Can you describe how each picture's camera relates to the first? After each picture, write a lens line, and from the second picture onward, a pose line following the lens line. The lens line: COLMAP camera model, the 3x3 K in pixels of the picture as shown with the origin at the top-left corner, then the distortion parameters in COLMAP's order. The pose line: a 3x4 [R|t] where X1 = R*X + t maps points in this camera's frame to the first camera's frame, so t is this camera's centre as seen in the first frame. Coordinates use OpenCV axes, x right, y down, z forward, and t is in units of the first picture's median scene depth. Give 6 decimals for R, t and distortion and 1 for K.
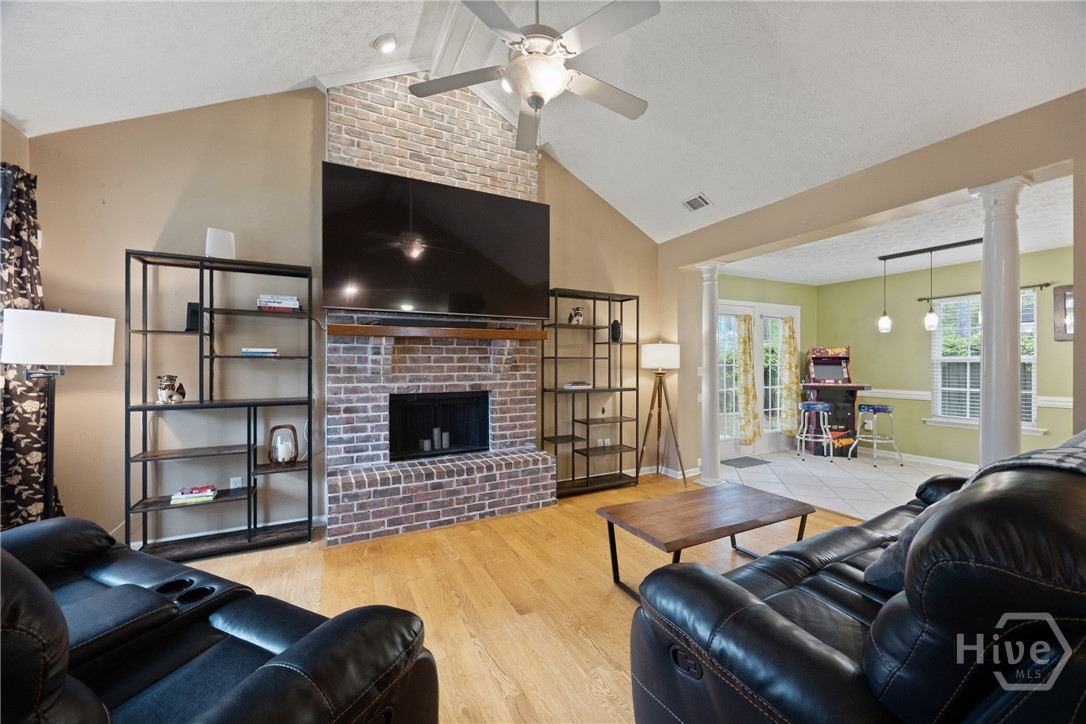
lens RADIAL K [[426.6, 0, 548.6], [0, 426.6, 362.9], [0, 0, 1]] dist [0.002436, 0.000707]
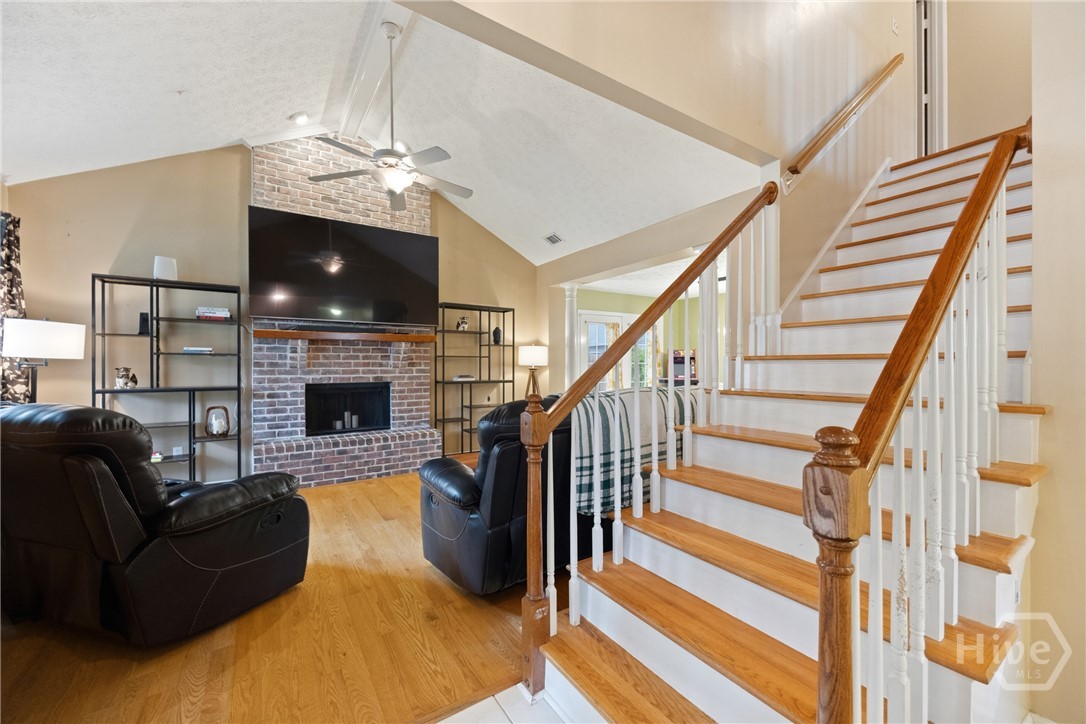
lens RADIAL K [[426.6, 0, 544.4], [0, 426.6, 367.9], [0, 0, 1]] dist [0.002436, 0.000707]
pose [[0.993828, 0.000355, 0.110930, 0.194849], [-0.001213, 0.999970, 0.007669, 0.014041], [-0.110924, -0.007756, 0.993799, -0.349128]]
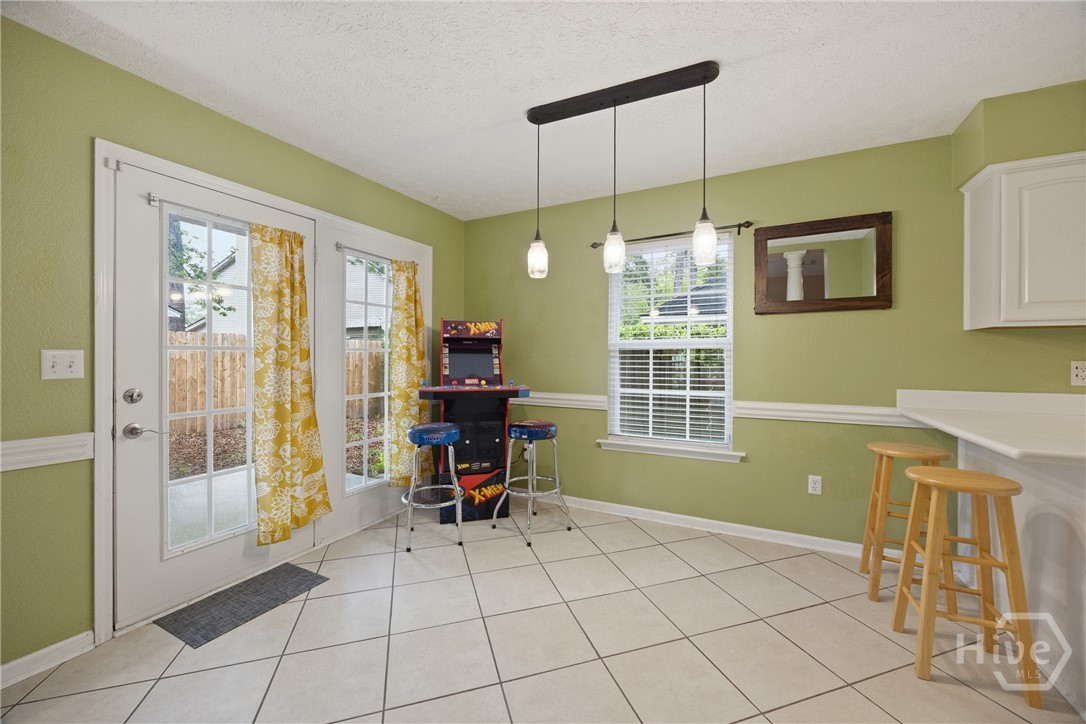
lens RADIAL K [[426.6, 0, 546.5], [0, 426.6, 355.9], [0, 0, 1]] dist [0.002436, 0.000707]
pose [[0.819640, 0.008326, 0.572818, 0.703450], [-0.005837, 0.999964, -0.006182, 0.021062], [-0.572849, 0.001724, 0.819659, 0.817730]]
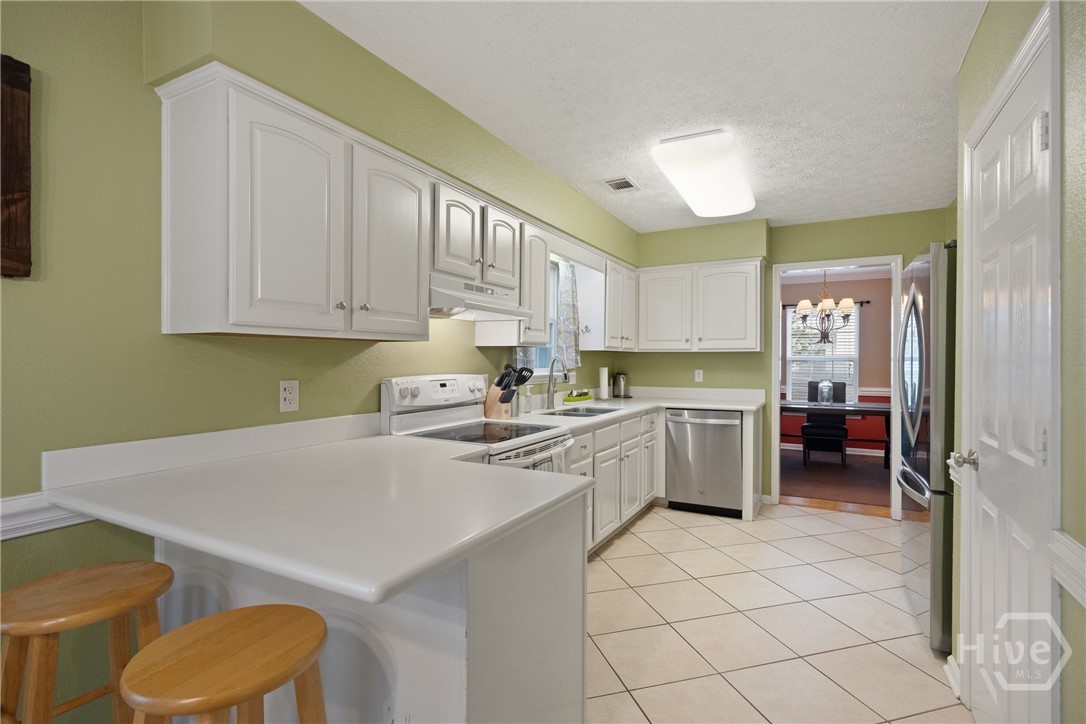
lens RADIAL K [[512.3, 0, 540.8], [0, 512.3, 358.5], [0, 0, 1]] dist [0.003087, 0.001193]
pose [[-0.544985, 0.004959, 0.838431, 1.029750], [0.004010, 0.999986, -0.003308, -0.000870], [-0.838436, 0.001559, -0.544997, 0.954676]]
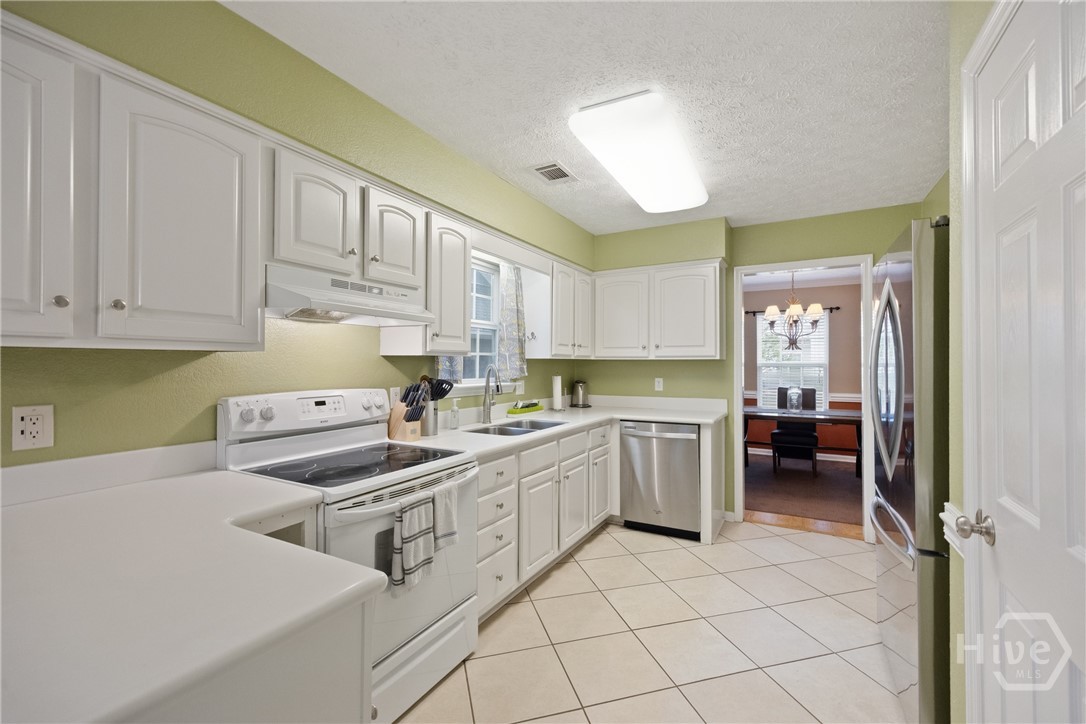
lens RADIAL K [[457.8, 0, 544.4], [0, 457.8, 356.0], [0, 0, 1]] dist [0.012301, -0.000975]
pose [[-0.541269, 0.017220, 0.840673, 1.119074], [0.005029, 0.999839, -0.017242, -0.011365], [-0.840834, -0.005105, -0.541269, 0.739275]]
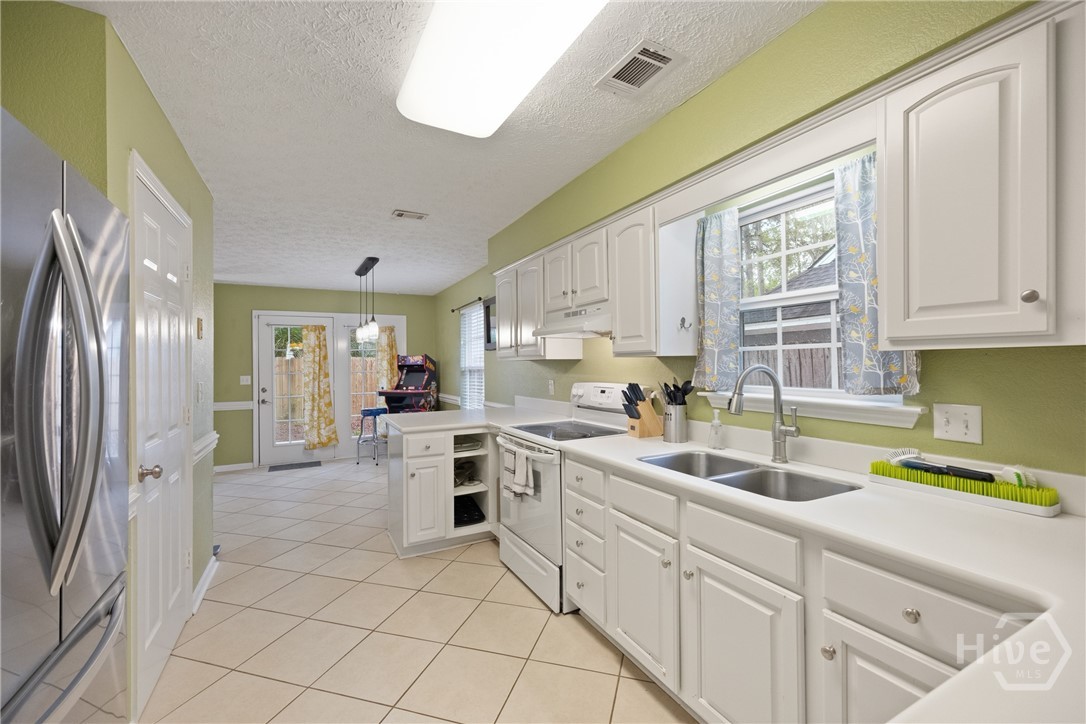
lens RADIAL K [[426.6, 0, 539.6], [0, 426.6, 357.8], [0, 0, 1]] dist [0.002436, 0.000707]
pose [[0.999801, -0.007584, 0.018459, 1.608431], [0.007966, 0.999754, -0.020714, -0.010843], [-0.018297, 0.020857, 0.999615, -0.098320]]
